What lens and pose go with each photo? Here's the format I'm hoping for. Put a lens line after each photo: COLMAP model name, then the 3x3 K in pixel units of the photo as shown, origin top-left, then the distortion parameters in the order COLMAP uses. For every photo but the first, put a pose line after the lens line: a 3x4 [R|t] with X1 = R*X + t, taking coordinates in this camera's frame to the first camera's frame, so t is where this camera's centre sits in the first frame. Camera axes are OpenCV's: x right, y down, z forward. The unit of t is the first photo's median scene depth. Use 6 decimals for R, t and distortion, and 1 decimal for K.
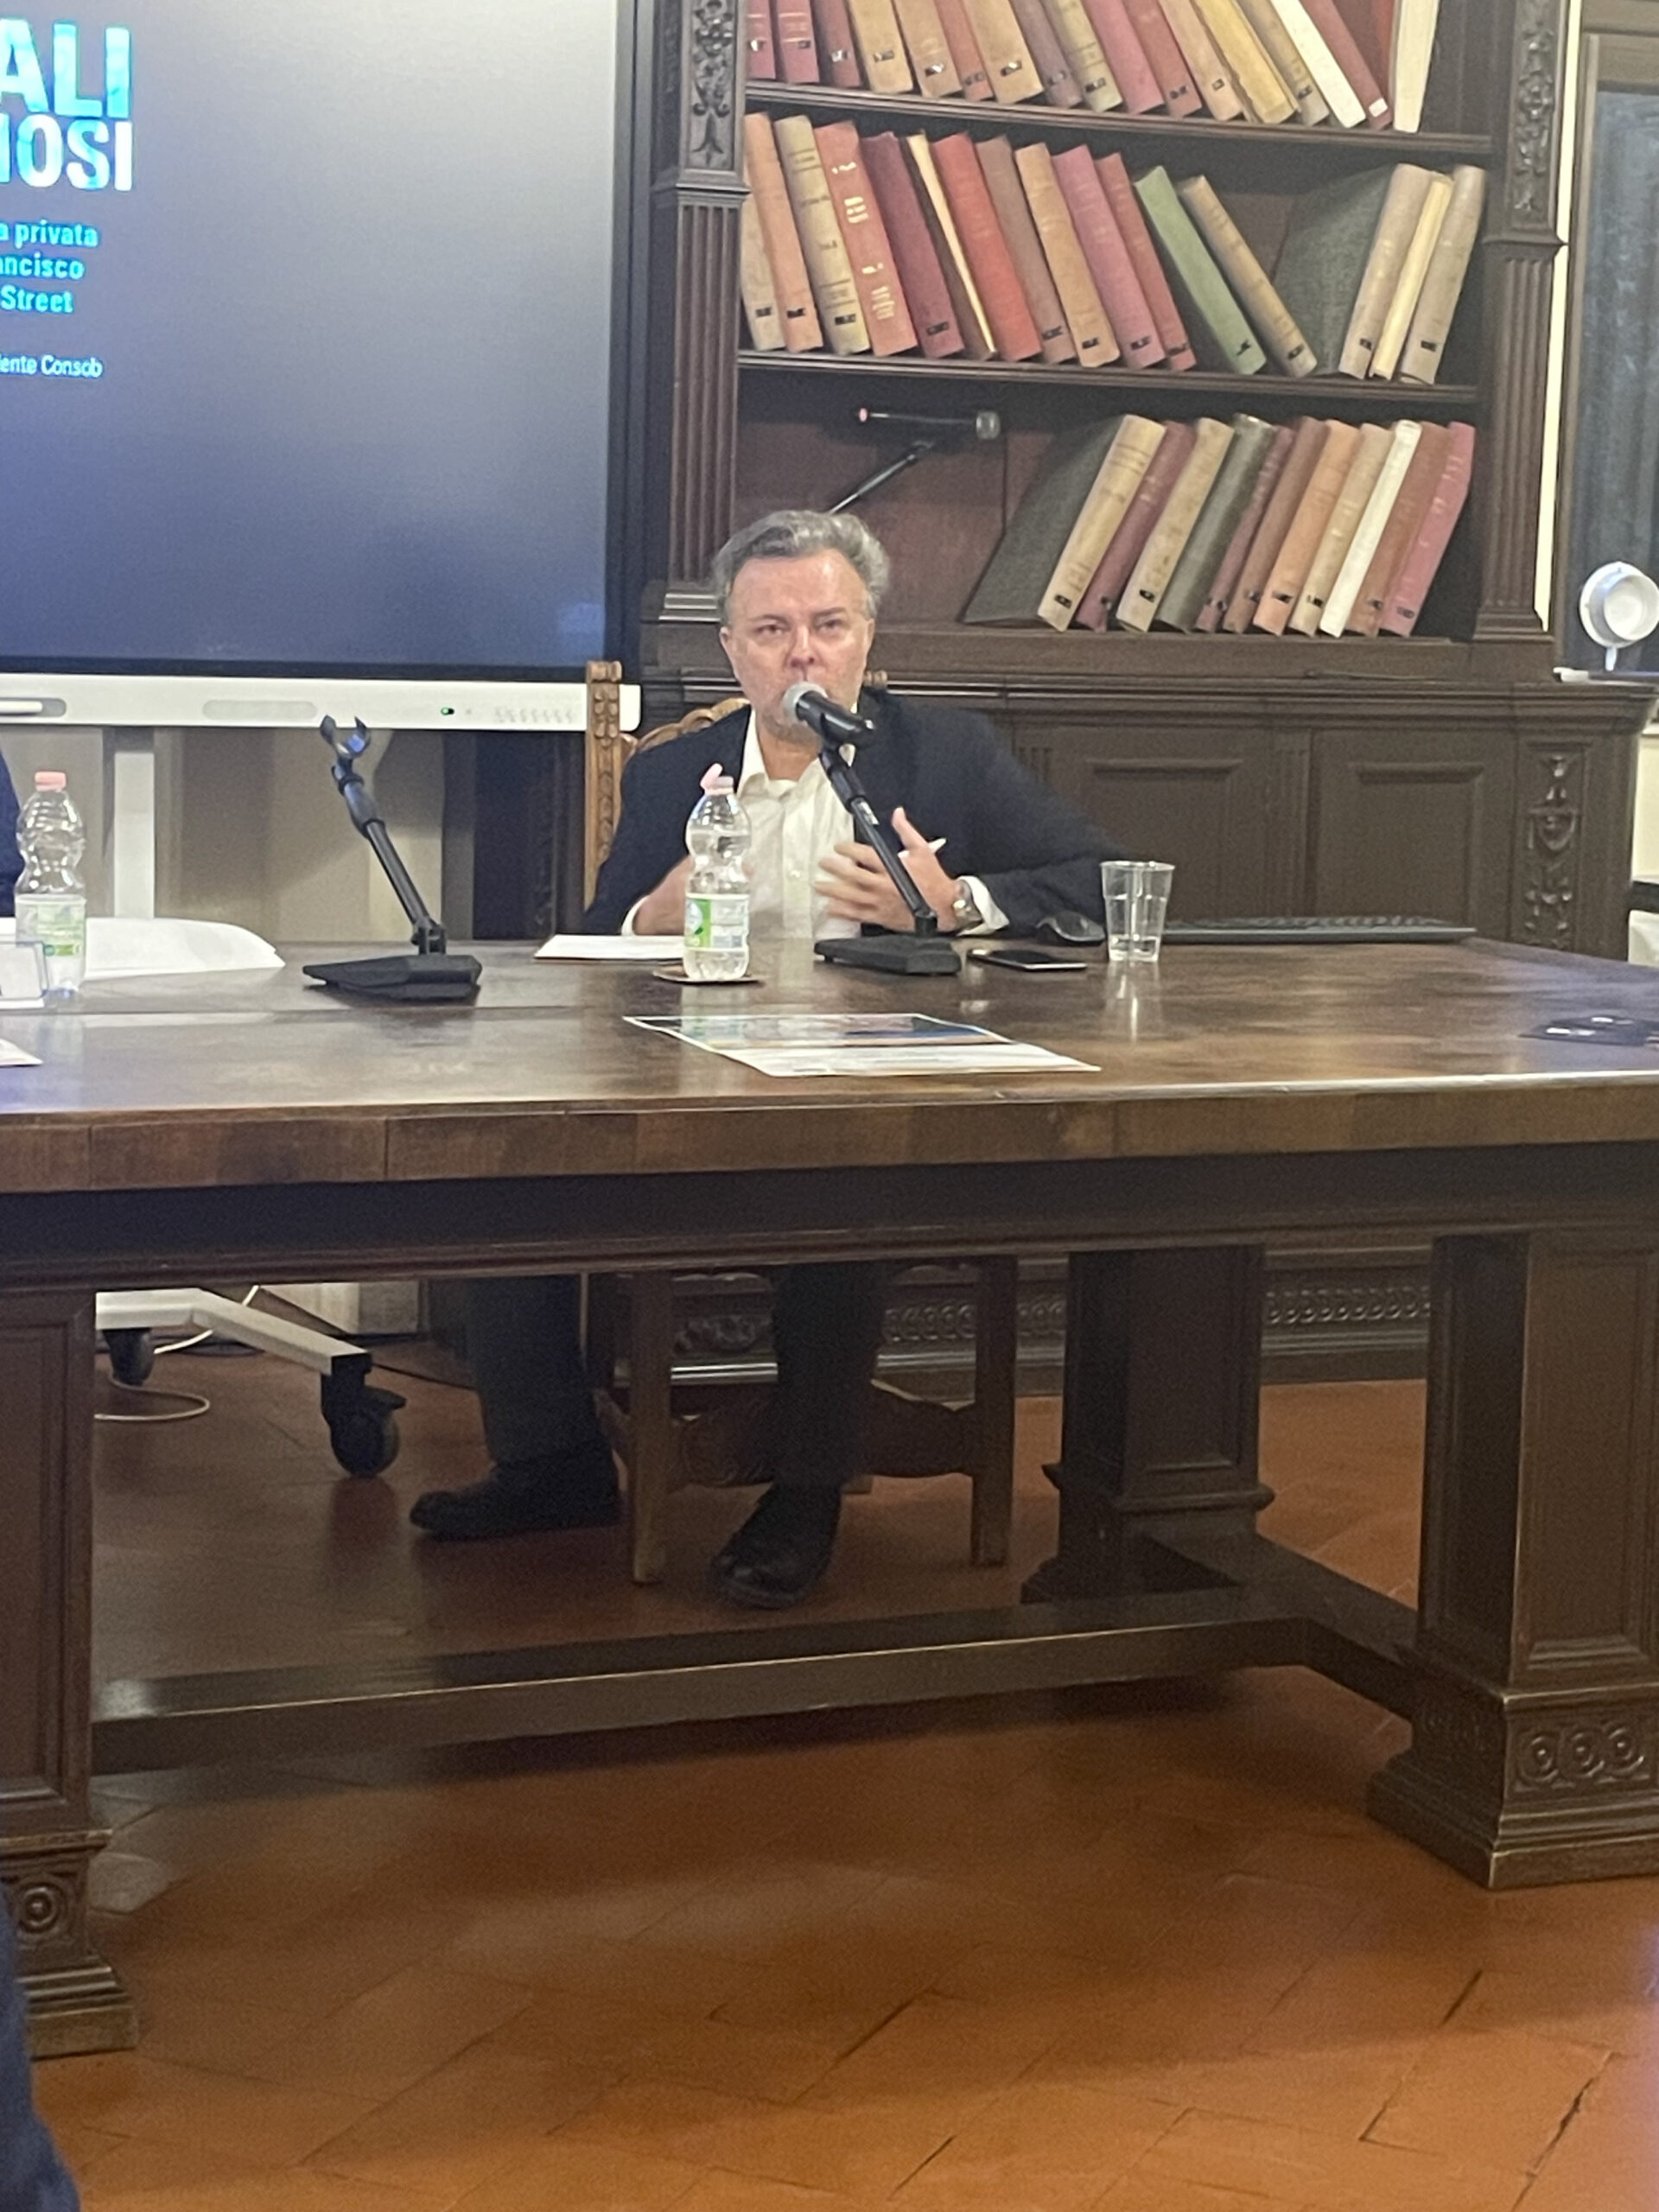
lens RADIAL K [[3917.7, 0, 820.9], [0, 3917.7, 1054.2], [0, 0, 1]] dist [0.149953, -0.412063]
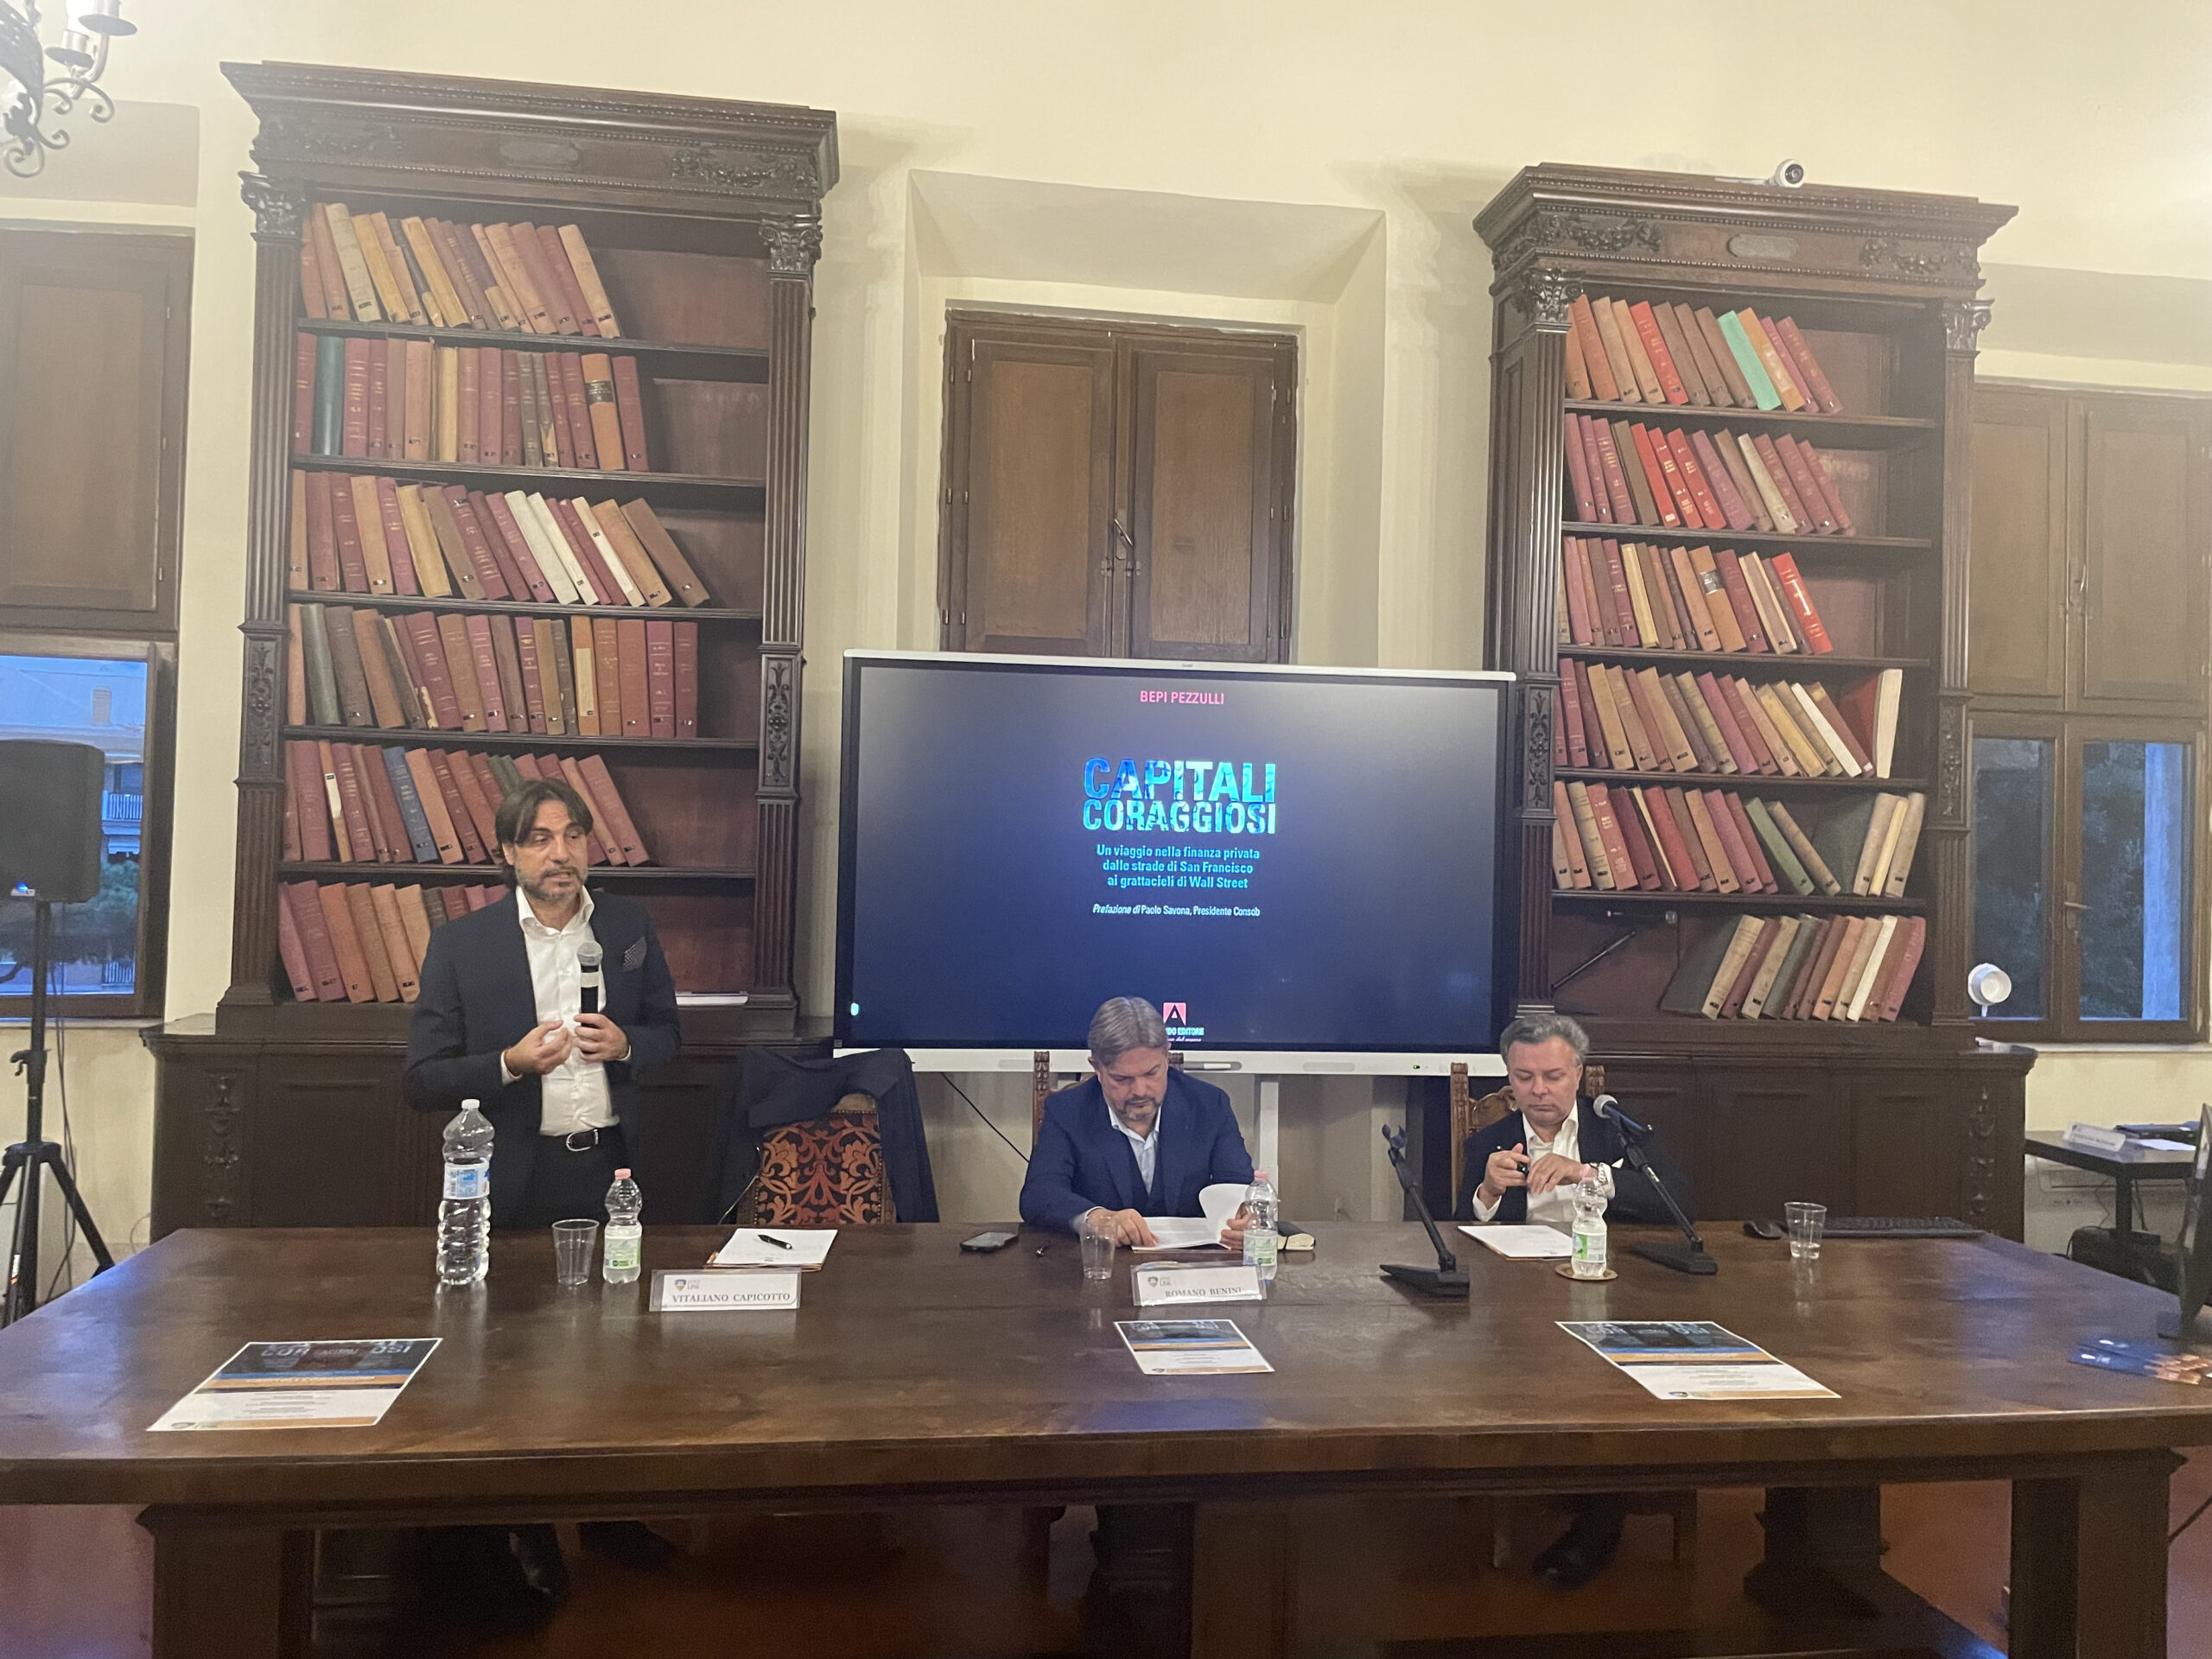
lens RADIAL K [[1656.4, 0, 1100.2], [0, 1656.4, 808.4], [0, 0, 1]] dist [0.088878, -0.120799]
pose [[0.971674, -0.008740, -0.236165, -0.044053], [-0.026772, 0.988812, -0.146745, -0.082289], [0.234806, 0.148911, 0.960568, 0.069589]]
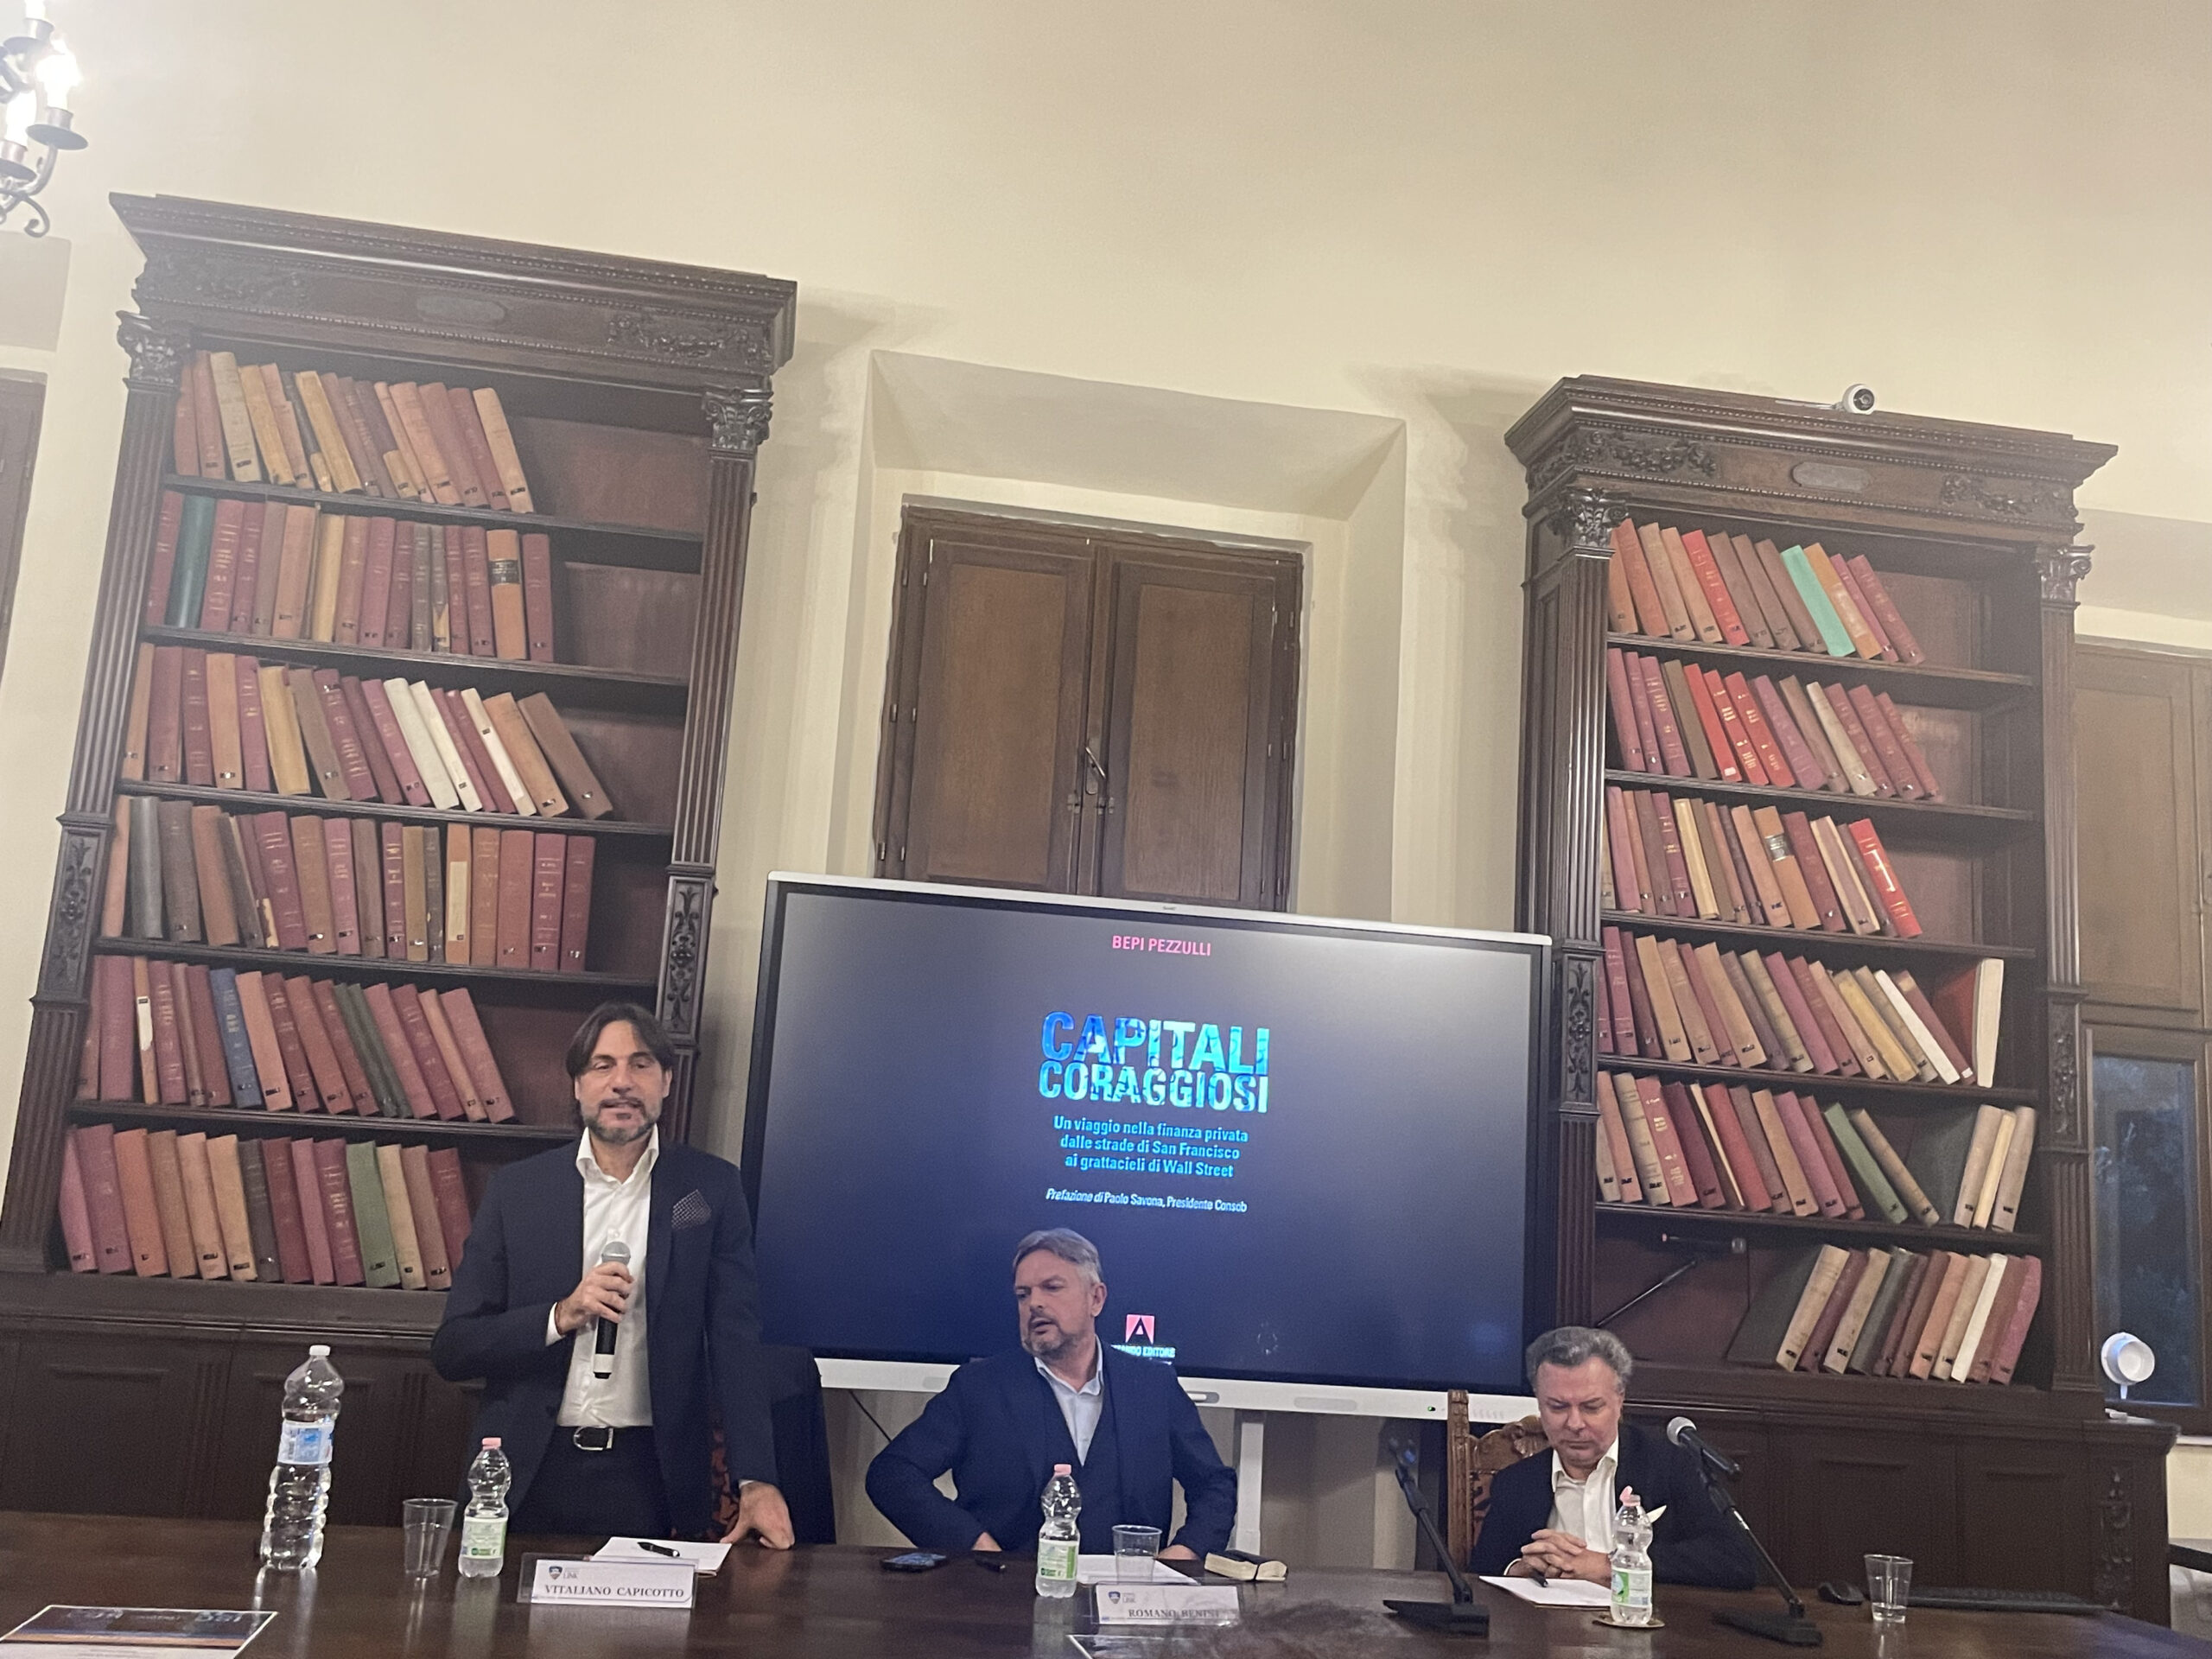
lens RADIAL K [[2106.4, 0, 1083.2], [0, 2106.4, 825.8], [0, 0, 1]] dist [0.106457, -0.175210]
pose [[0.976803, -0.004393, -0.214095, -0.039735], [-0.062018, 0.951138, -0.302474, -0.035600], [0.204962, 0.308736, 0.928802, 0.011638]]
